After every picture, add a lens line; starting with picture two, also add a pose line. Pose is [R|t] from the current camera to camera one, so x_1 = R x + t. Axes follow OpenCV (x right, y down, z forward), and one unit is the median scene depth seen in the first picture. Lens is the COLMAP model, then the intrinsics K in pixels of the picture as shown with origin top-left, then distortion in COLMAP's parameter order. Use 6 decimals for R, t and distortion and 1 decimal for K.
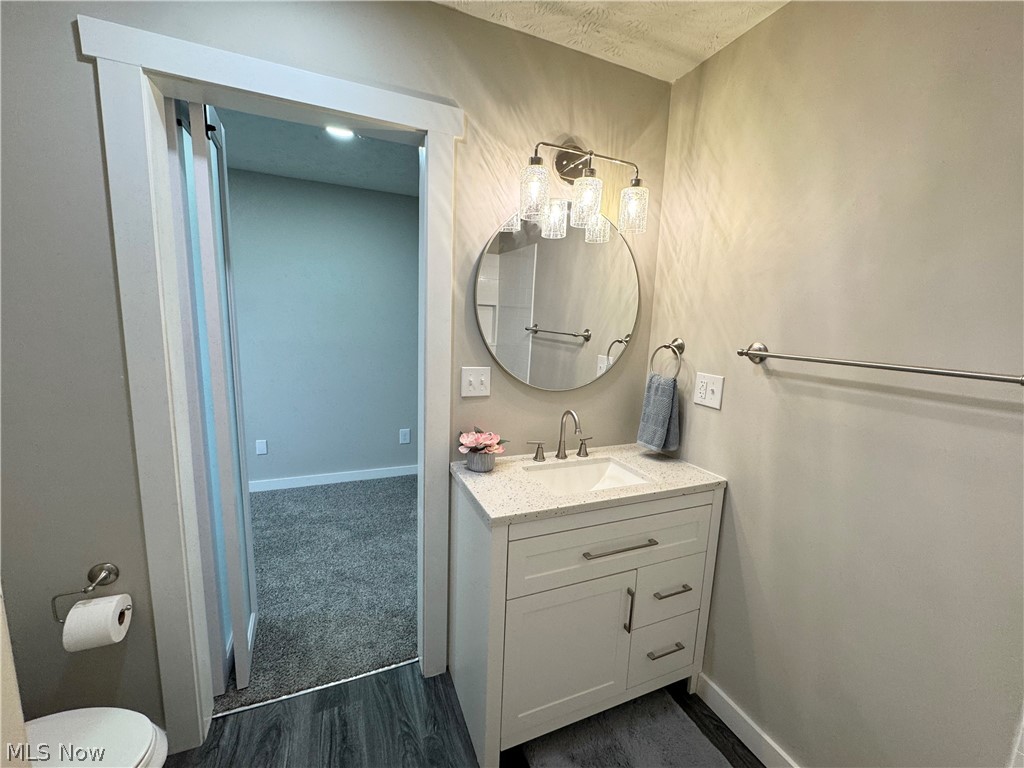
lens RADIAL K [[406.4, 0, 512.0], [0, 406.4, 384.0], [0, 0, 1]] dist [-0.000610, 0.000110]
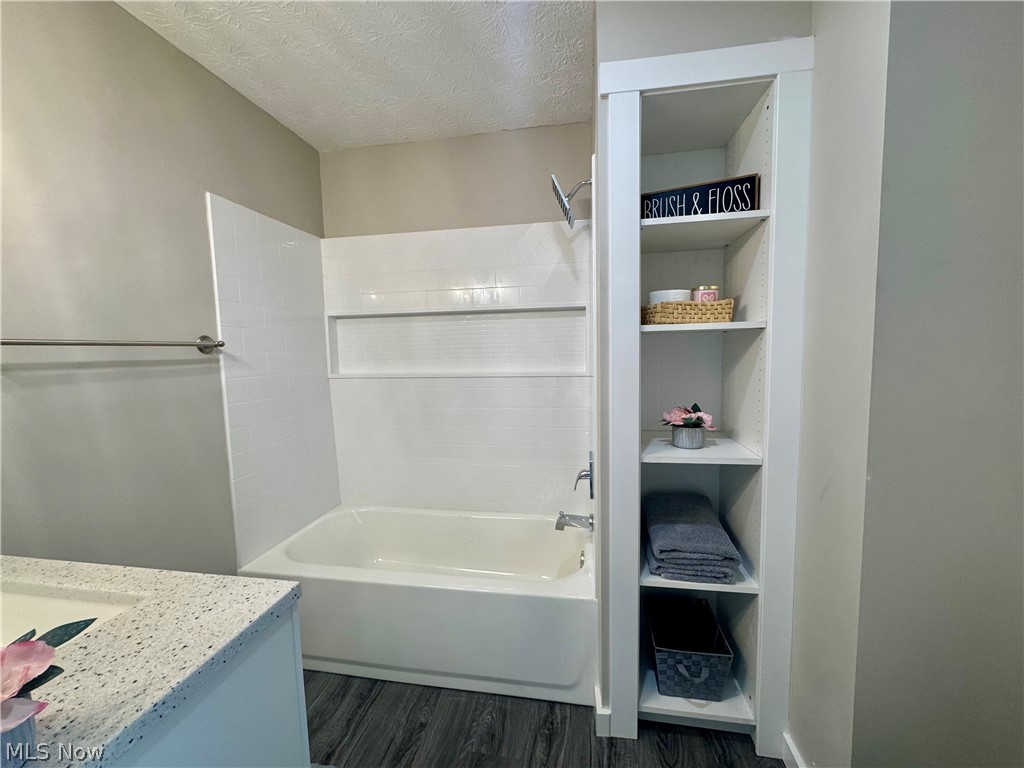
lens RADIAL K [[406.4, 0, 512.0], [0, 406.4, 384.0], [0, 0, 1]] dist [-0.000610, 0.000110]
pose [[-0.834352, -0.142398, 0.532522, -0.665220], [-0.005961, 0.968332, 0.249596, -0.222137], [-0.551200, 0.205077, -0.808778, 1.243880]]
